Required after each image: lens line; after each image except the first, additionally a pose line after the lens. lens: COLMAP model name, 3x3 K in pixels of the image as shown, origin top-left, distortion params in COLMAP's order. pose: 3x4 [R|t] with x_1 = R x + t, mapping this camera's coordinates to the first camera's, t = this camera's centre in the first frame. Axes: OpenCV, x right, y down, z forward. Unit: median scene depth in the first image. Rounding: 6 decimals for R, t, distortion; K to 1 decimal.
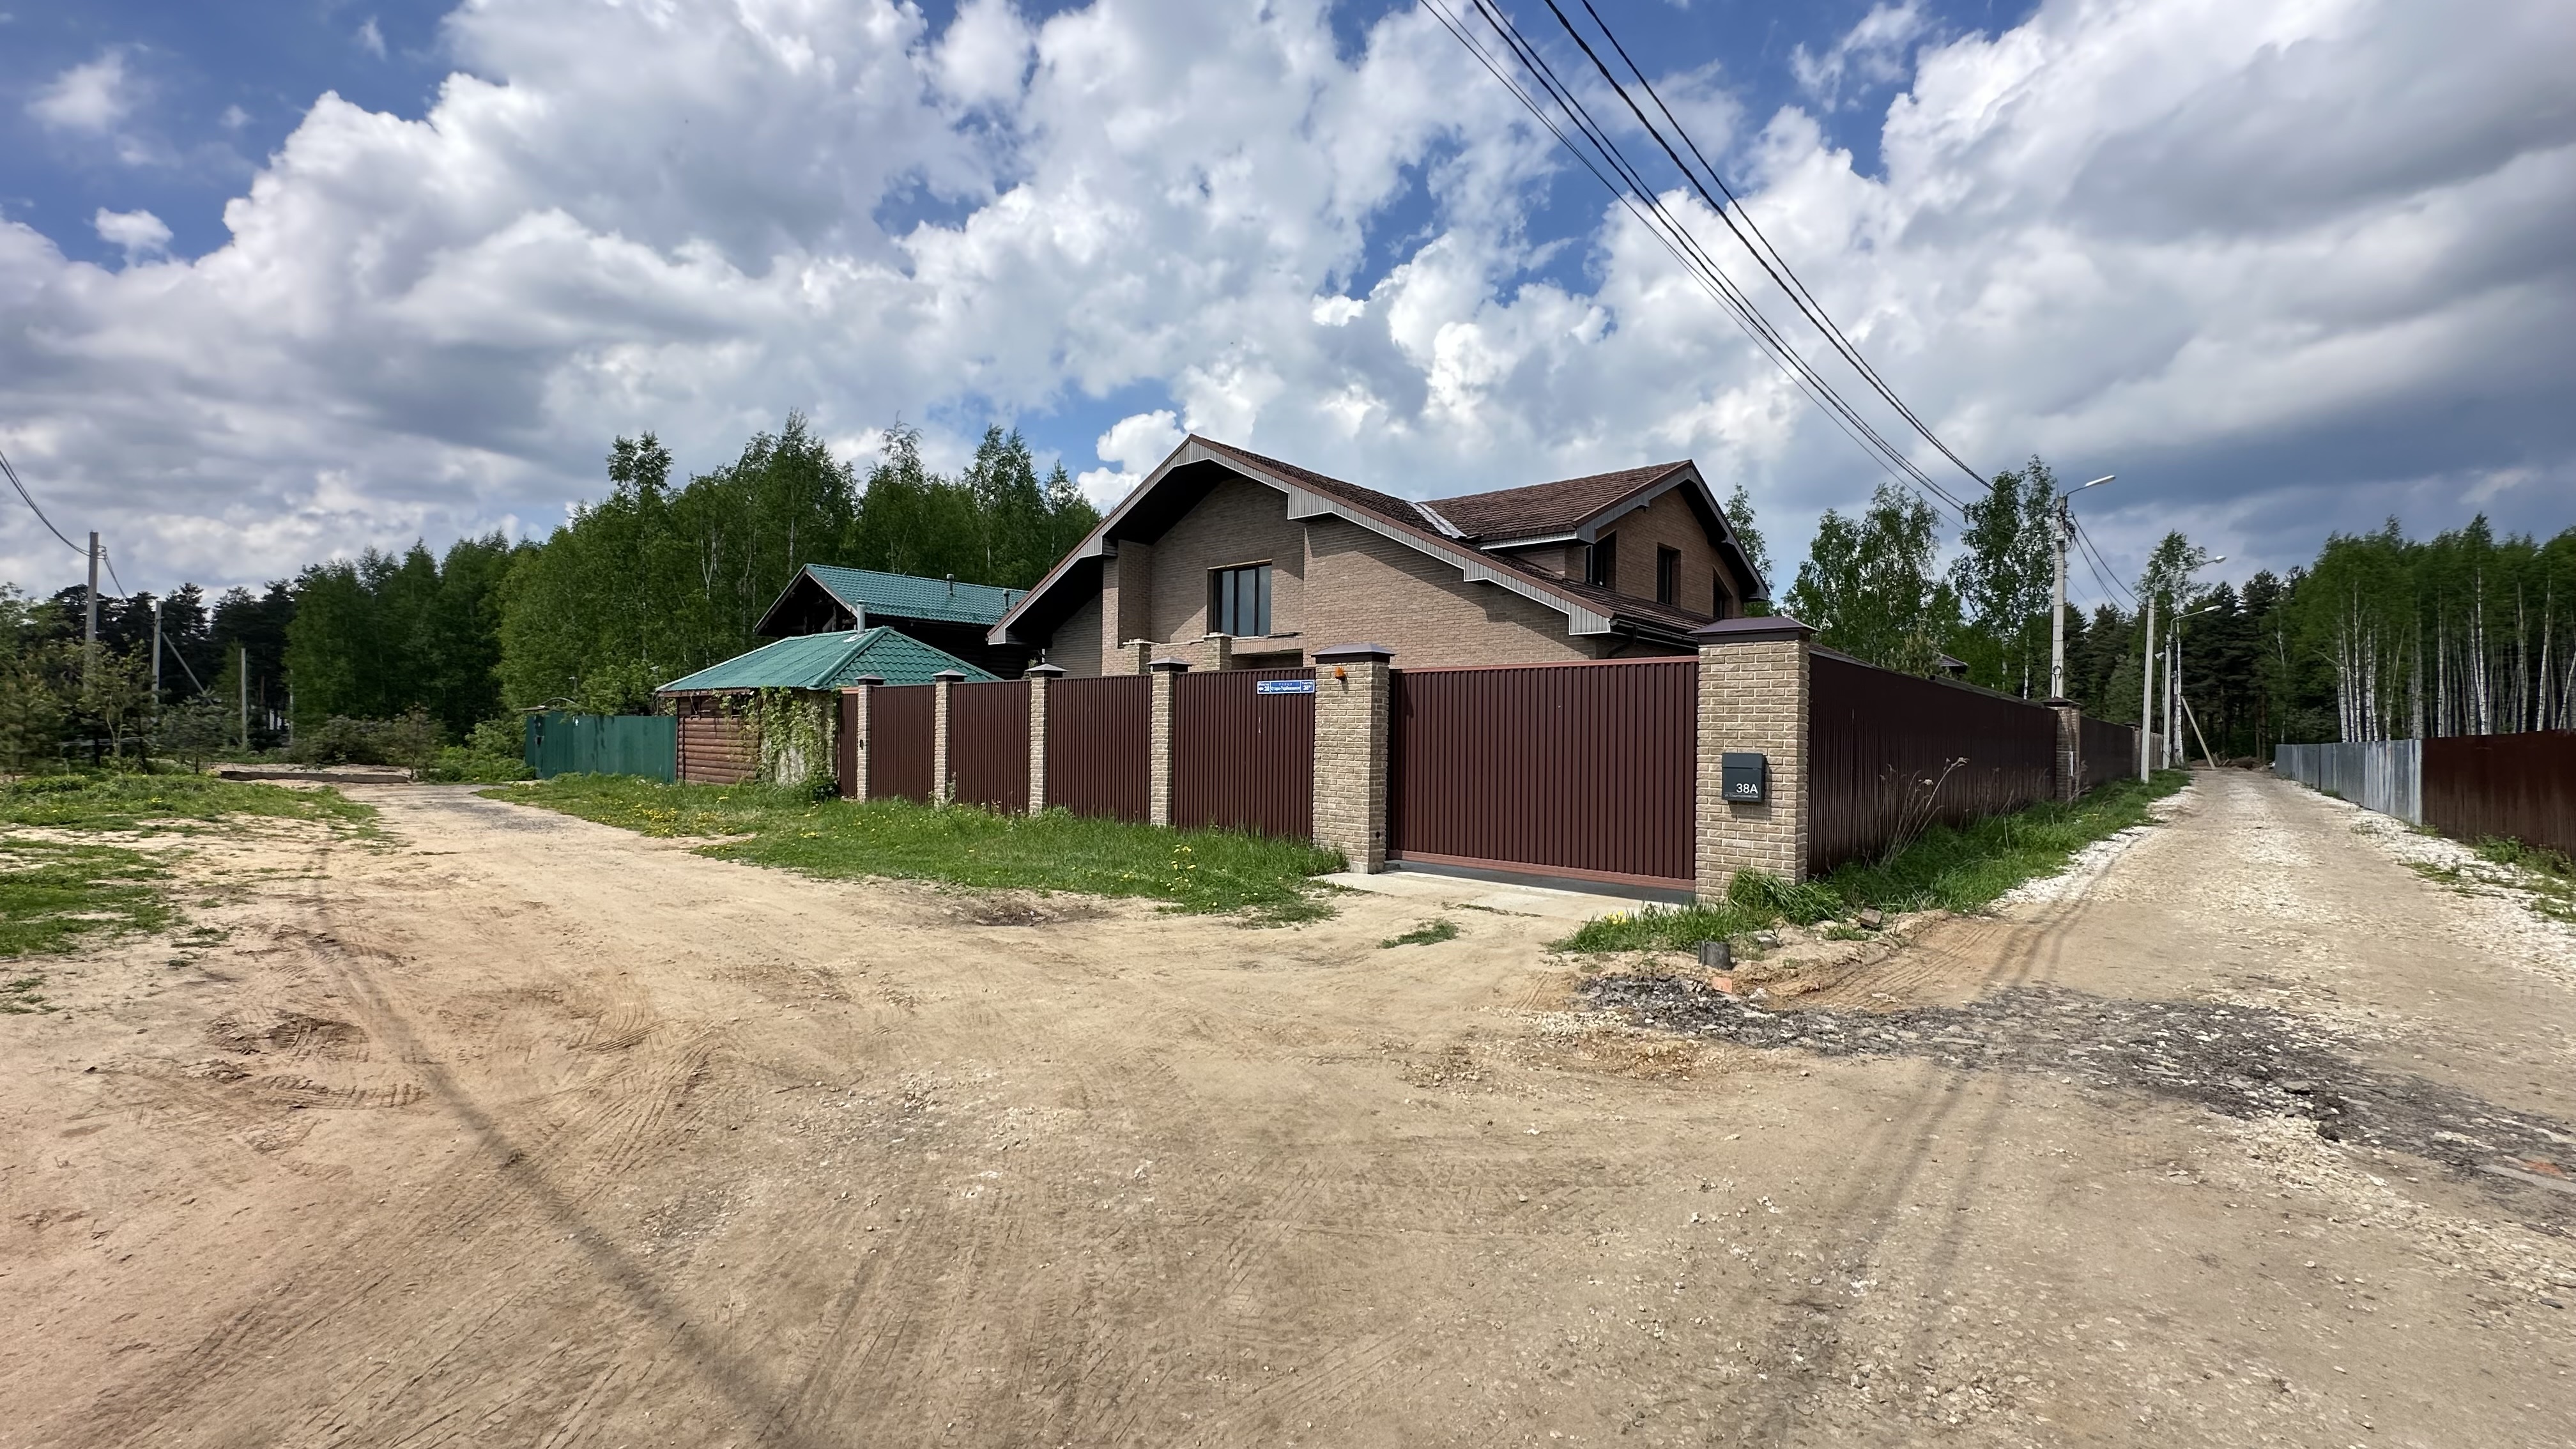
lens RADIAL K [[1039.7, 0, 1293.1], [0, 1039.7, 717.1], [0, 0, 1]] dist [0.001022, 0.000117]
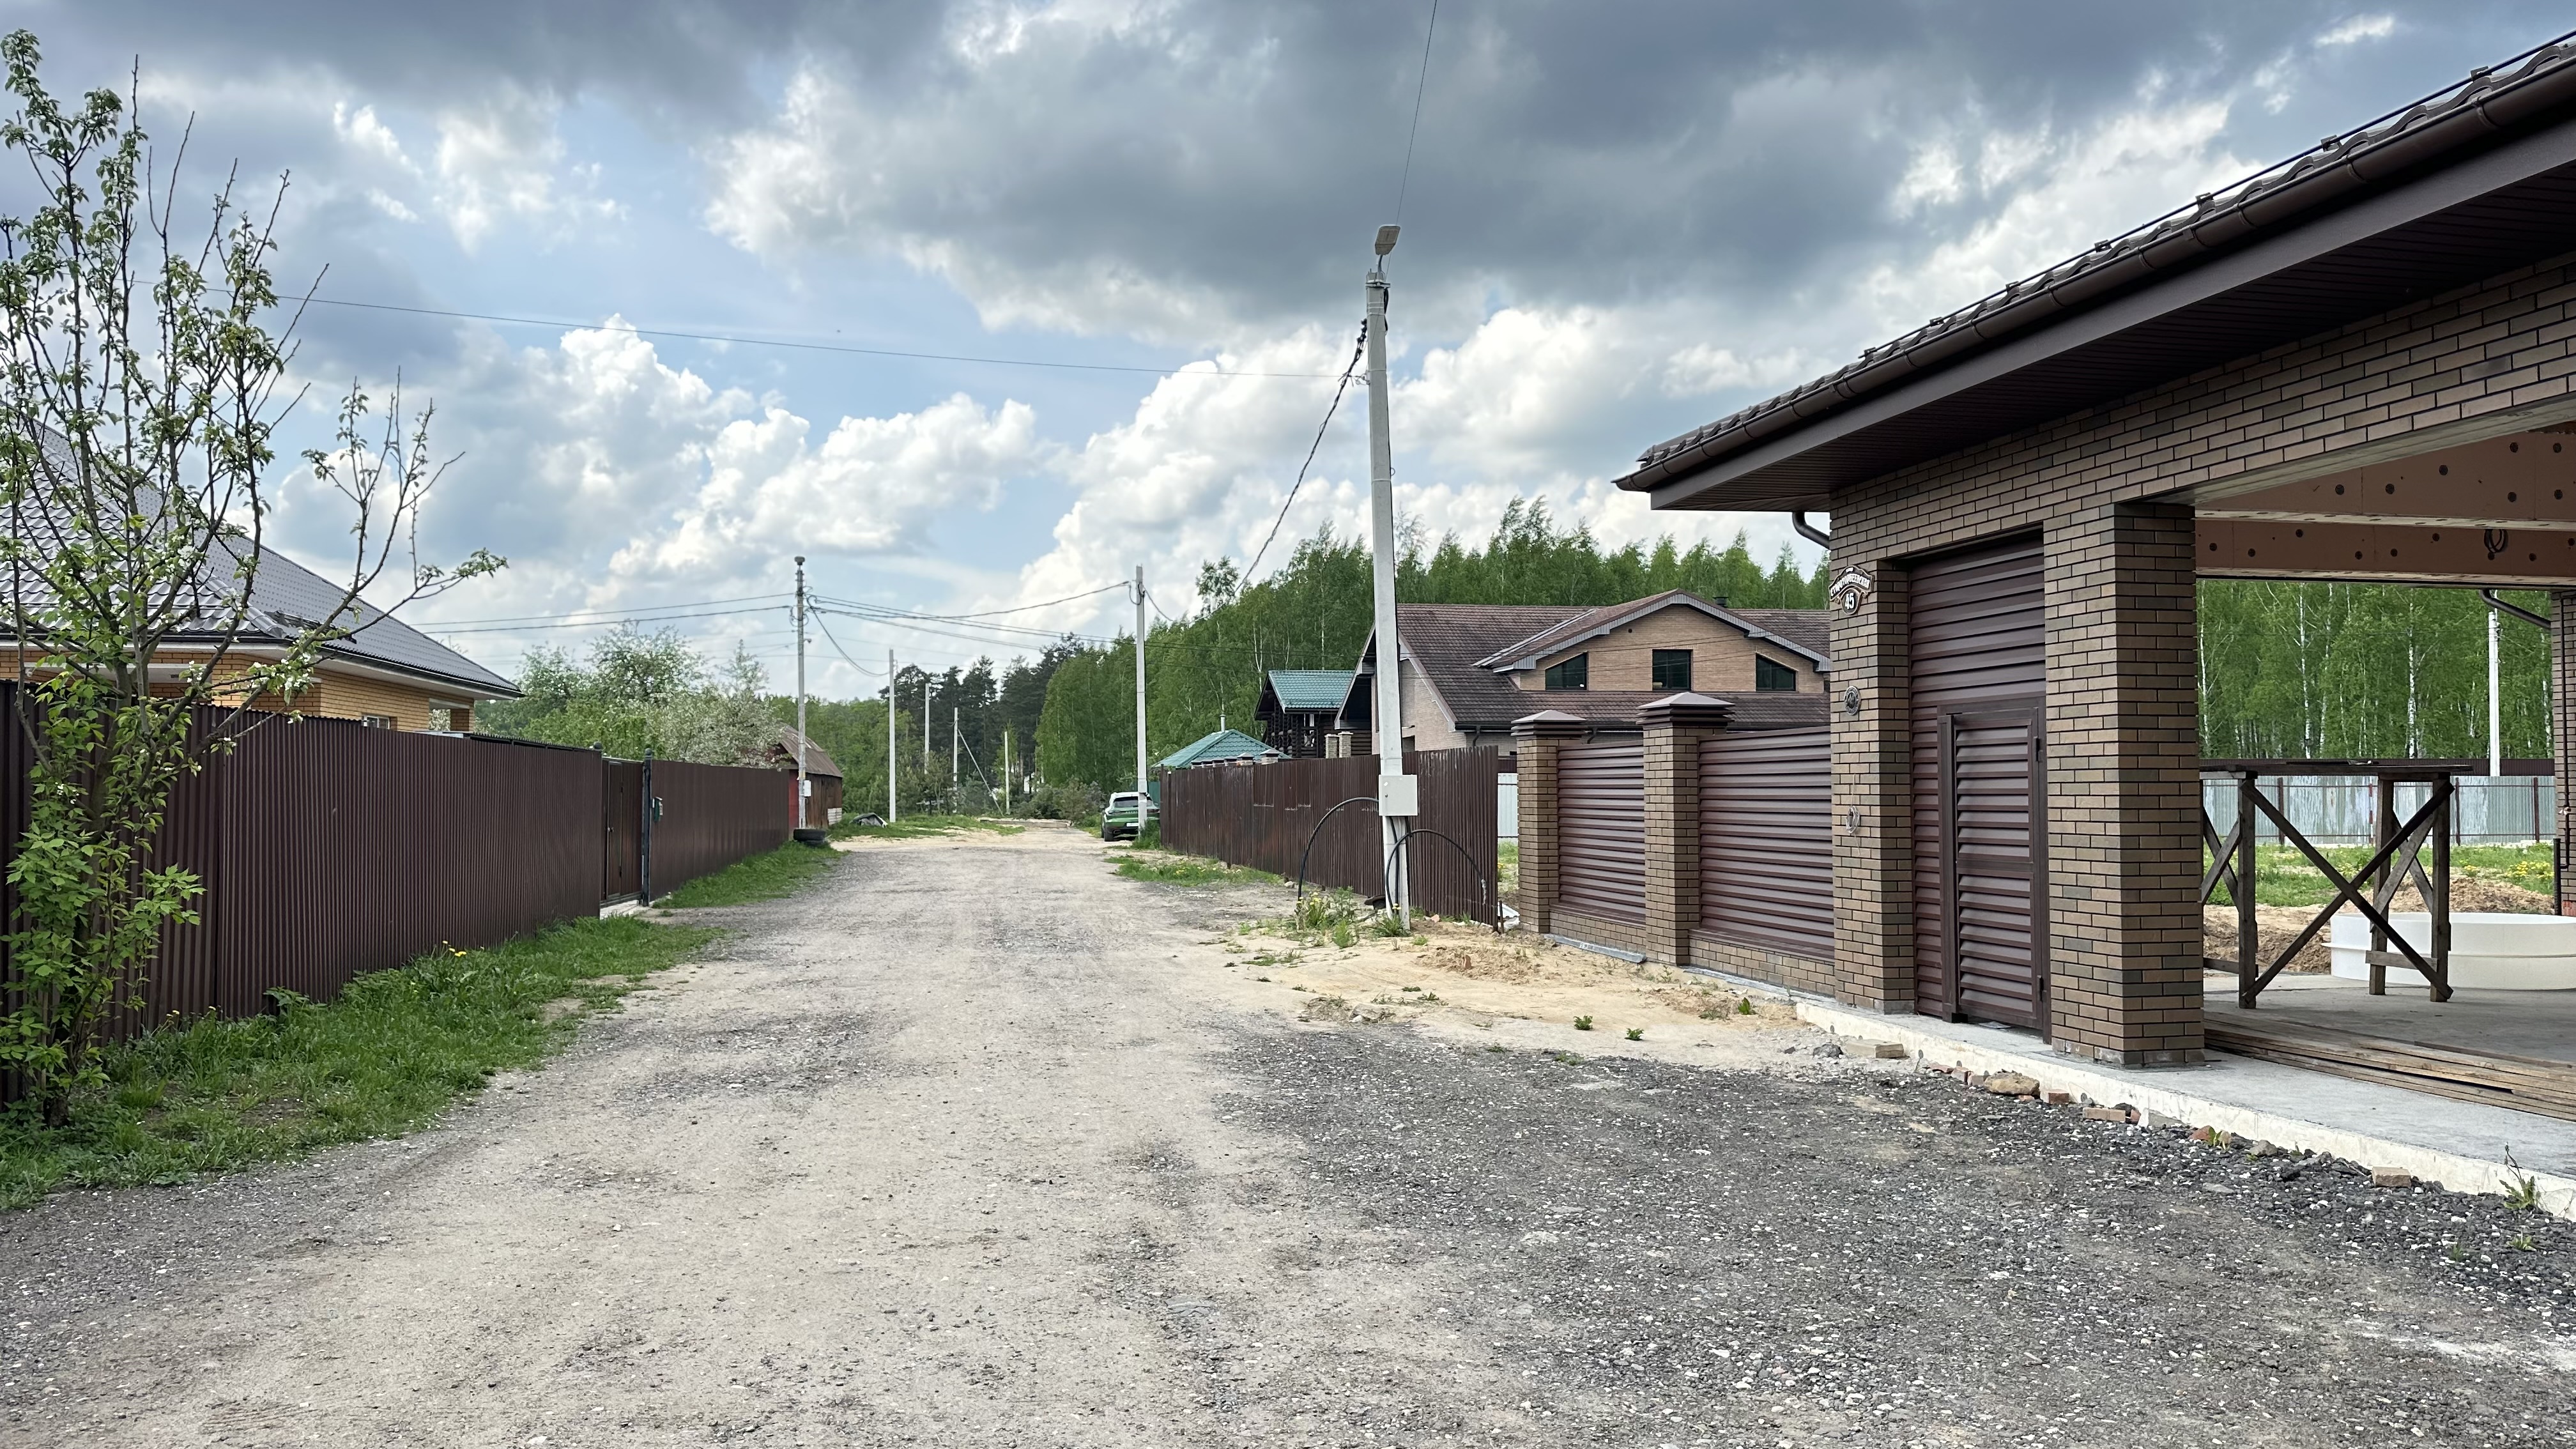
lens RADIAL K [[1824.6, 0, 1292.1], [0, 1824.6, 727.8], [0, 0, 1]] dist [0.172585, -0.295219]
pose [[0.794001, -0.028651, -0.607240, 0.534348], [0.011097, 0.999405, -0.032644, 0.007667], [0.607815, 0.019181, 0.793847, -0.482584]]
